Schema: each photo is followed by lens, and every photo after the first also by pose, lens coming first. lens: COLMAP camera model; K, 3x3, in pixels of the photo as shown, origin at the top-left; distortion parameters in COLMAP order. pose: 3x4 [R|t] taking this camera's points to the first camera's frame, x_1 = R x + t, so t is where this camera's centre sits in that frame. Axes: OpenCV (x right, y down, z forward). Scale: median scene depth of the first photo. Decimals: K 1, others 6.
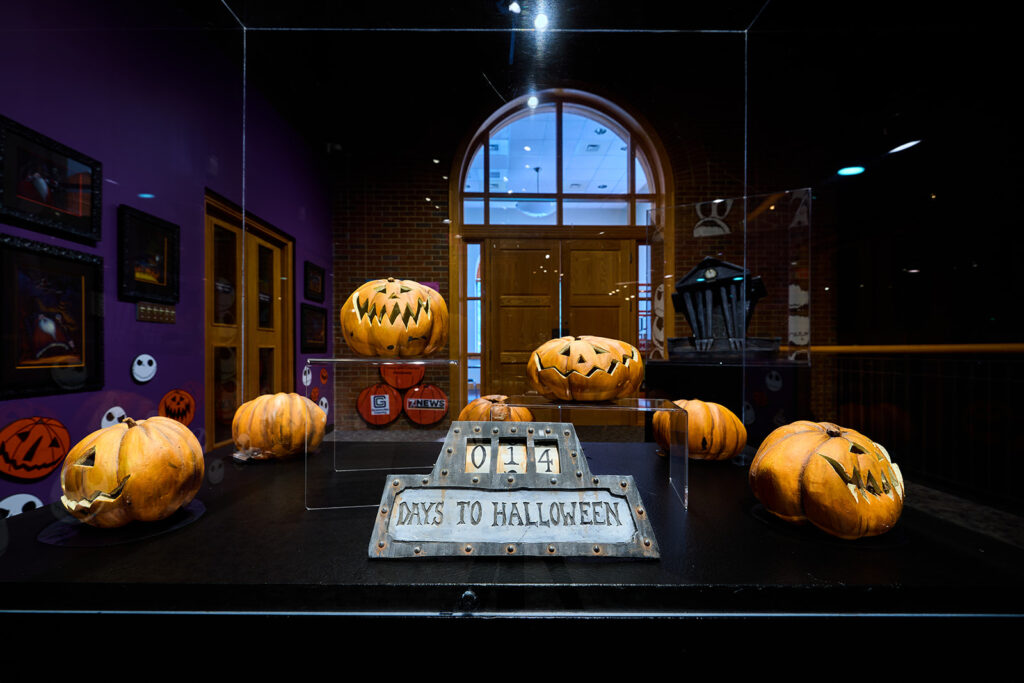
lens RADIAL K [[449.0, 0, 506.3], [0, 449.0, 348.7], [0, 0, 1]] dist [0.002019, 0.000476]
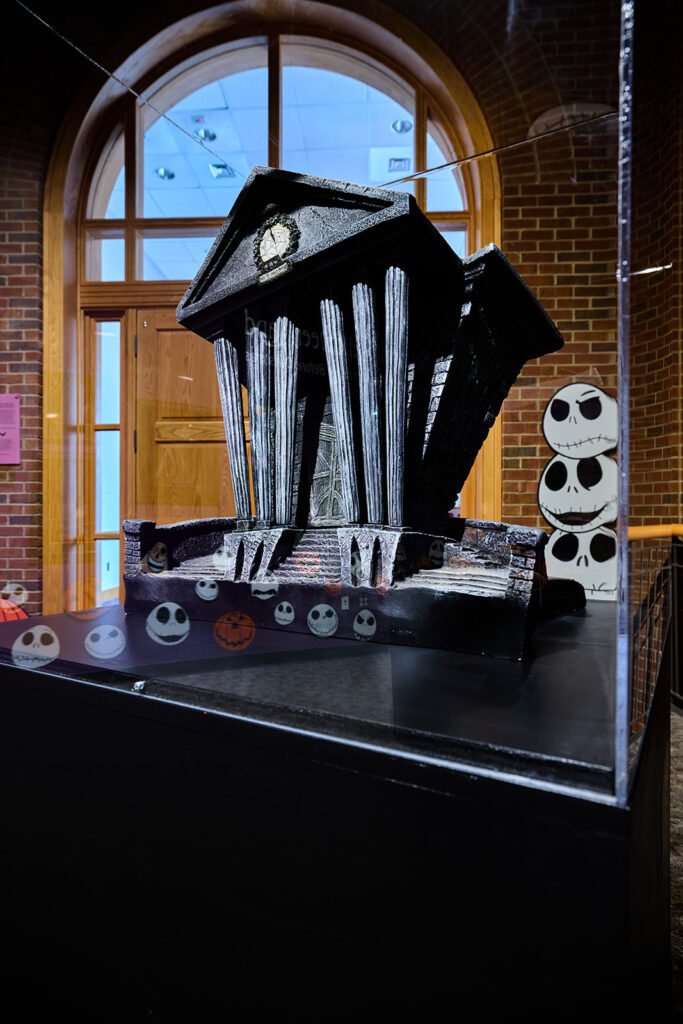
lens RADIAL K [[604.5, 0, 341.5], [0, 604.5, 512.0], [0, 0, 1]] dist [0.004659, 0.002122]
pose [[0.997443, 0.000690, -0.071460, 0.255358], [-0.000923, 0.999994, -0.003230, -0.014479], [0.071457, 0.003288, 0.997438, 0.349100]]
